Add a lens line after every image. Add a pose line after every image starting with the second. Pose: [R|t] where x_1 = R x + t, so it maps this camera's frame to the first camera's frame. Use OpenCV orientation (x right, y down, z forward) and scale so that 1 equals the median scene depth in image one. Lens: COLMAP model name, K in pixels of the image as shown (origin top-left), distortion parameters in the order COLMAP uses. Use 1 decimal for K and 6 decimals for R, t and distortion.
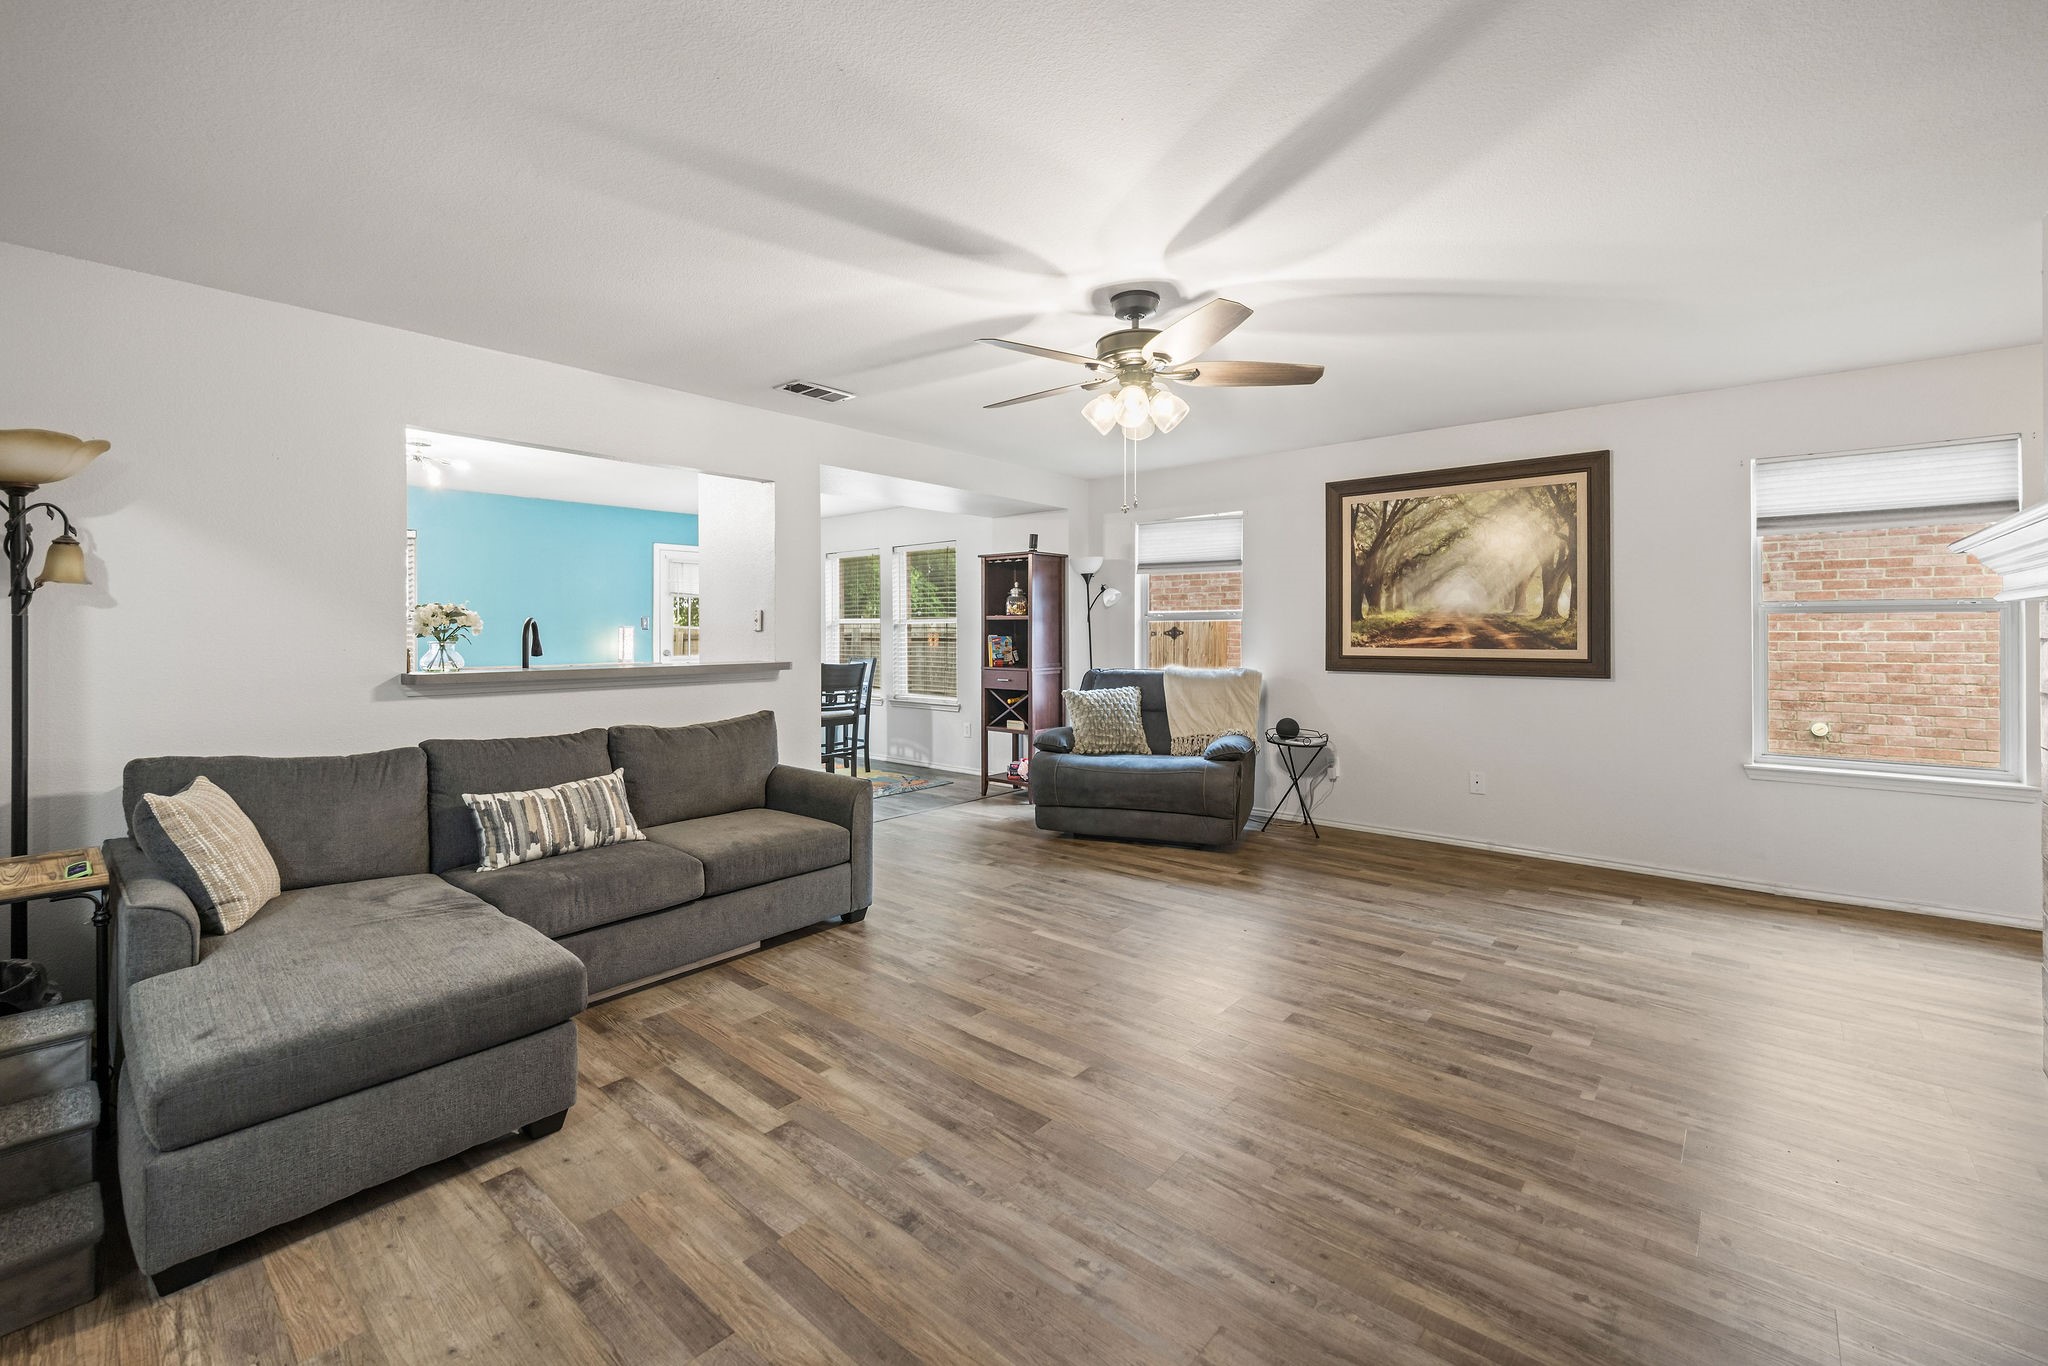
lens RADIAL K [[856.0, 0, 1022.2], [0, 856.0, 628.2], [0, 0, 1]] dist [0.017573, -0.018549]
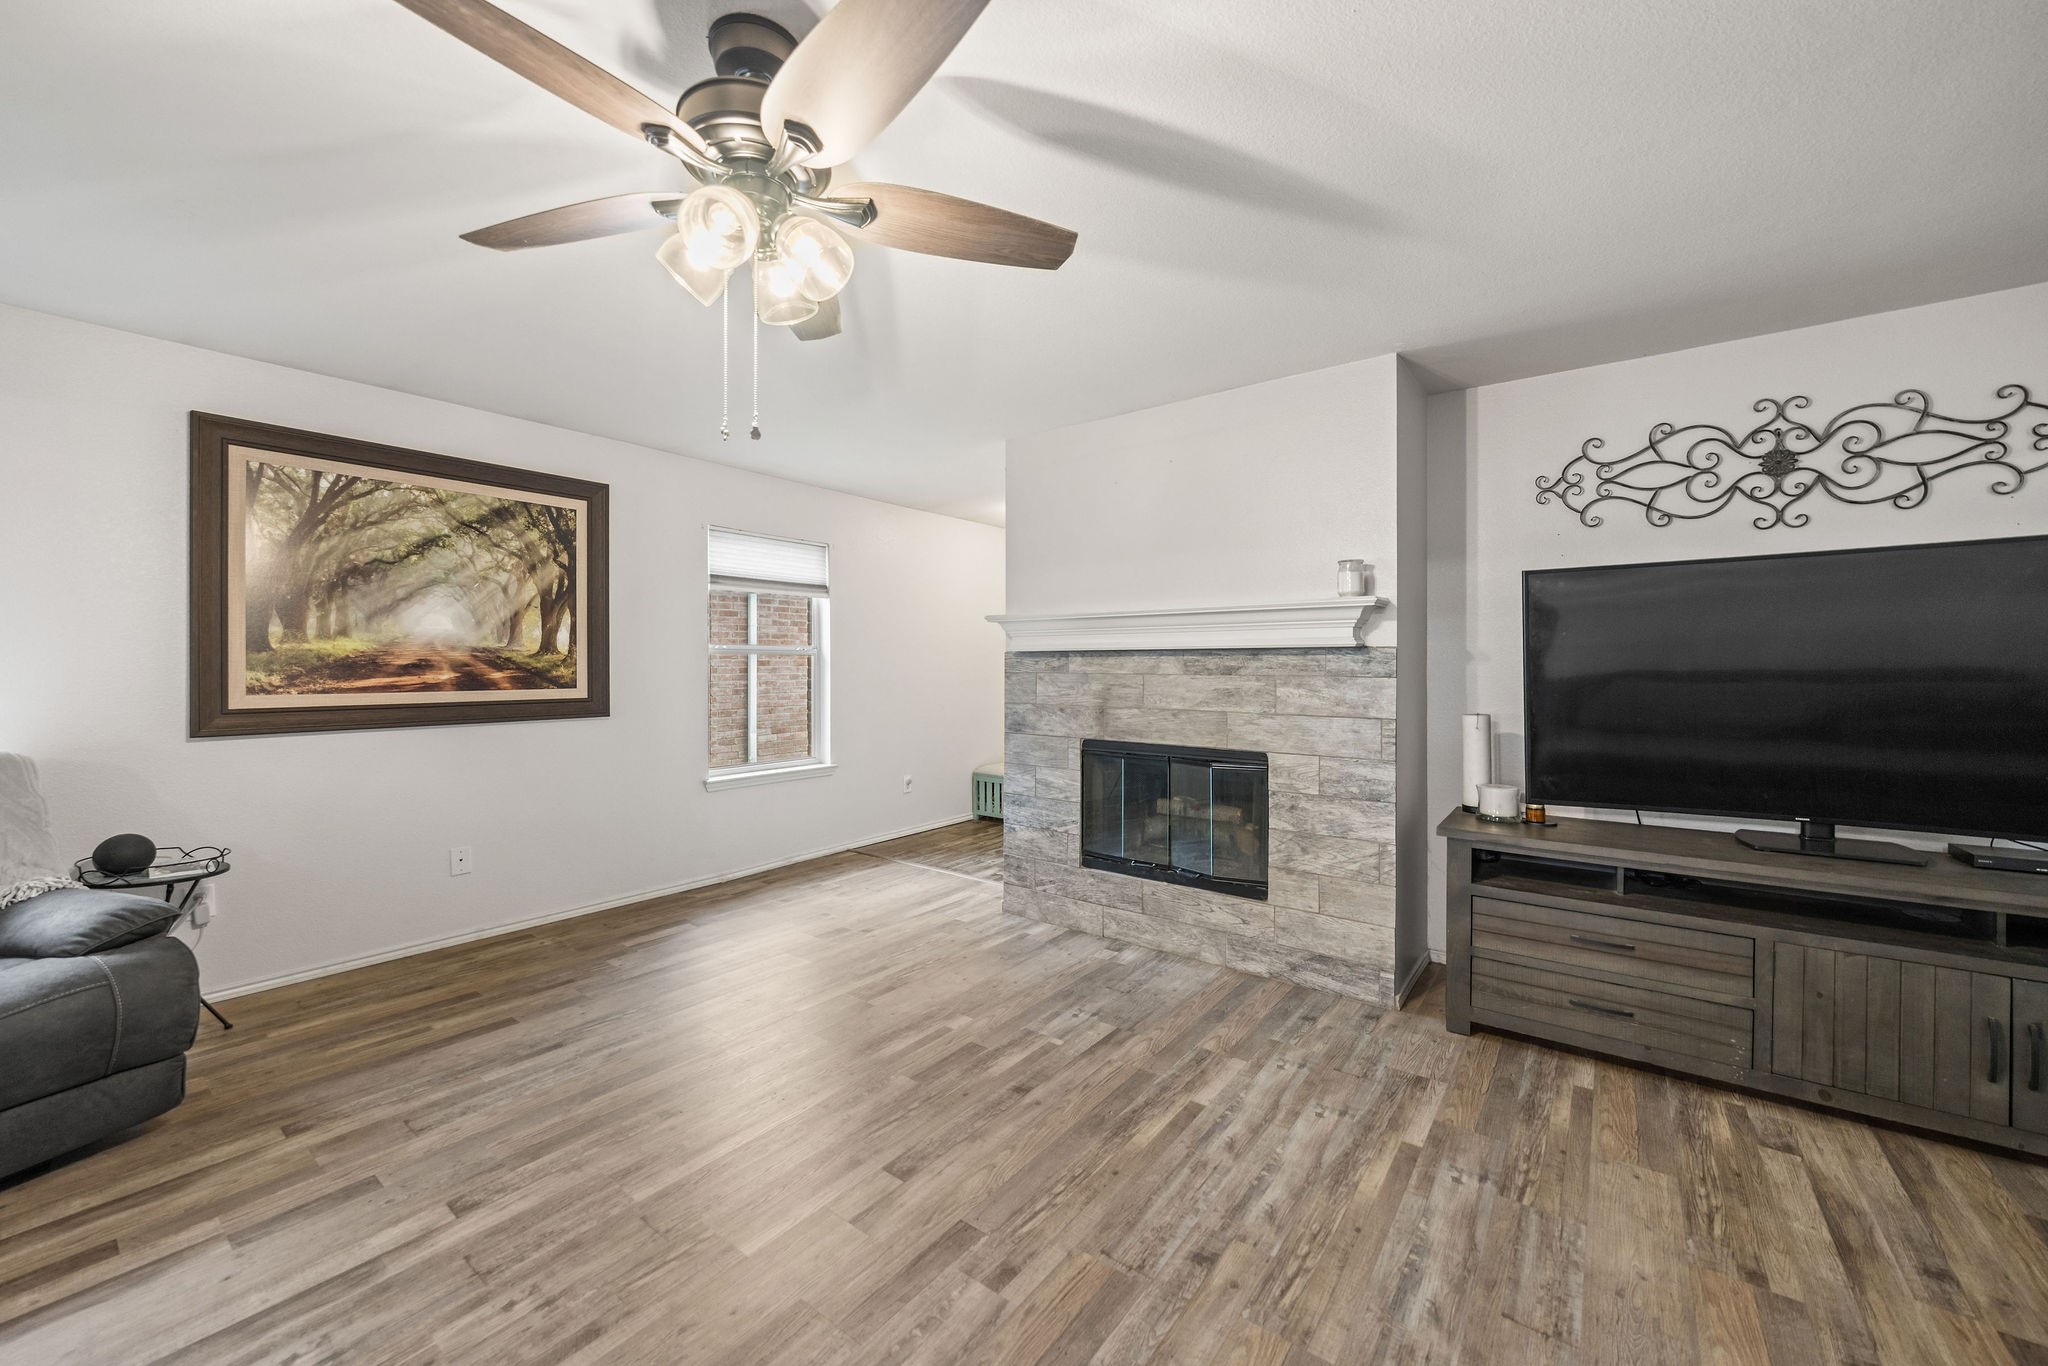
lens RADIAL K [[782.1, 0, 1024.3], [0, 782.1, 663.9], [0, 0, 1]] dist [-0.001967, -0.000203]
pose [[-0.067180, 0.003218, 0.997736, -0.269007], [-0.002636, 0.999991, -0.003403, 0.000301], [-0.997737, -0.002858, -0.067171, 0.639927]]
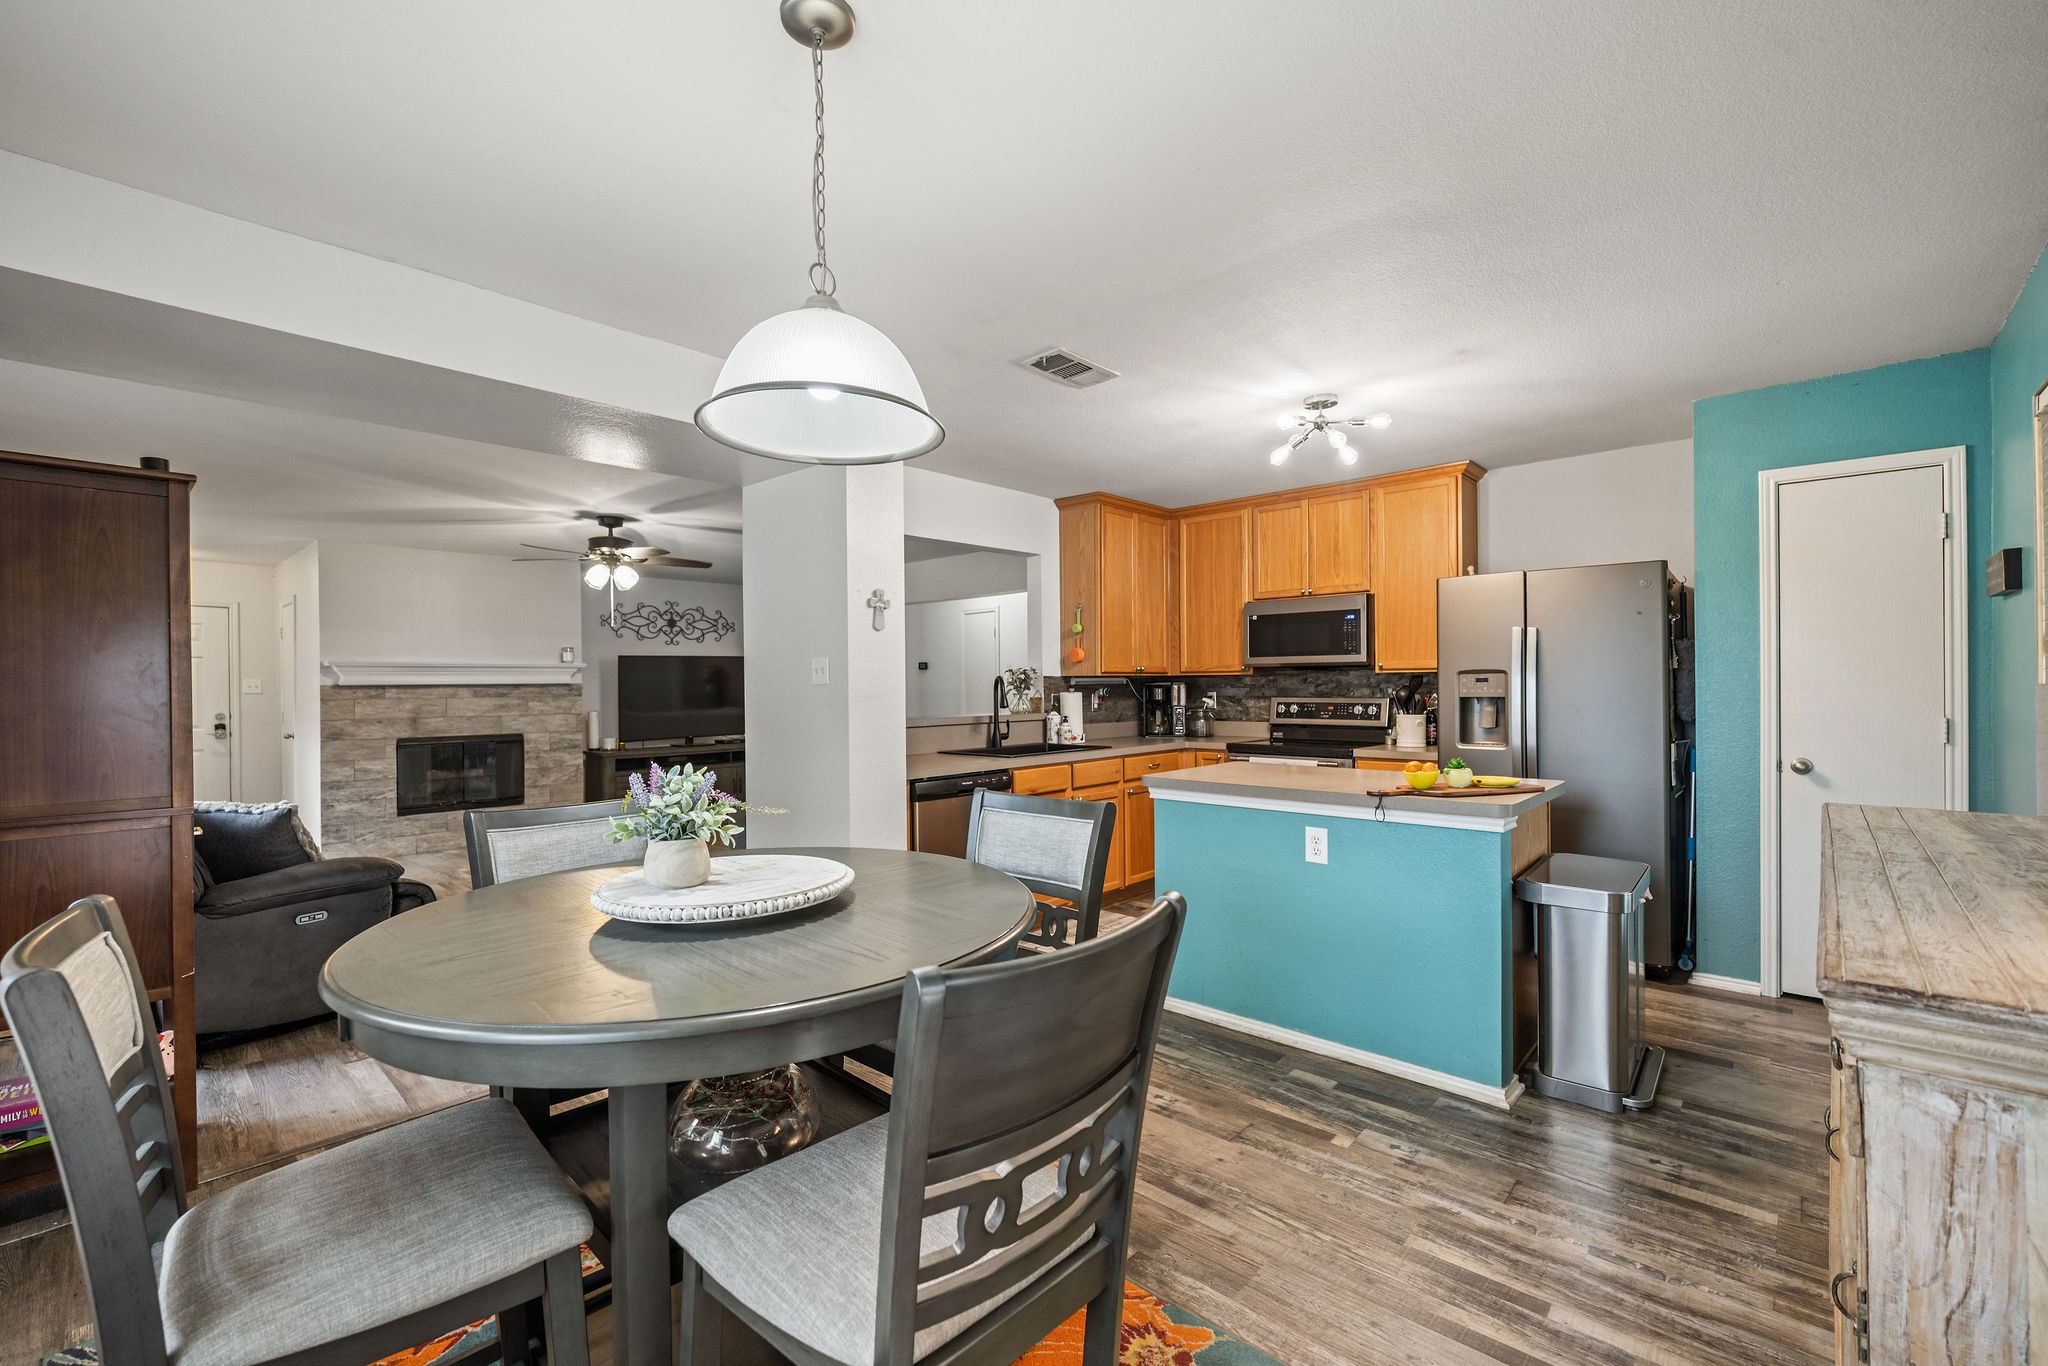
lens RADIAL K [[853.0, 0, 1023.6], [0, 853.0, 684.8], [0, 0, 1]] dist [-0.008531, -0.000217]
pose [[-0.999342, 0.014643, 0.033176, -0.623084], [0.014555, 0.999890, -0.002880, 0.003355], [-0.033214, -0.002395, -0.999445, 2.106629]]
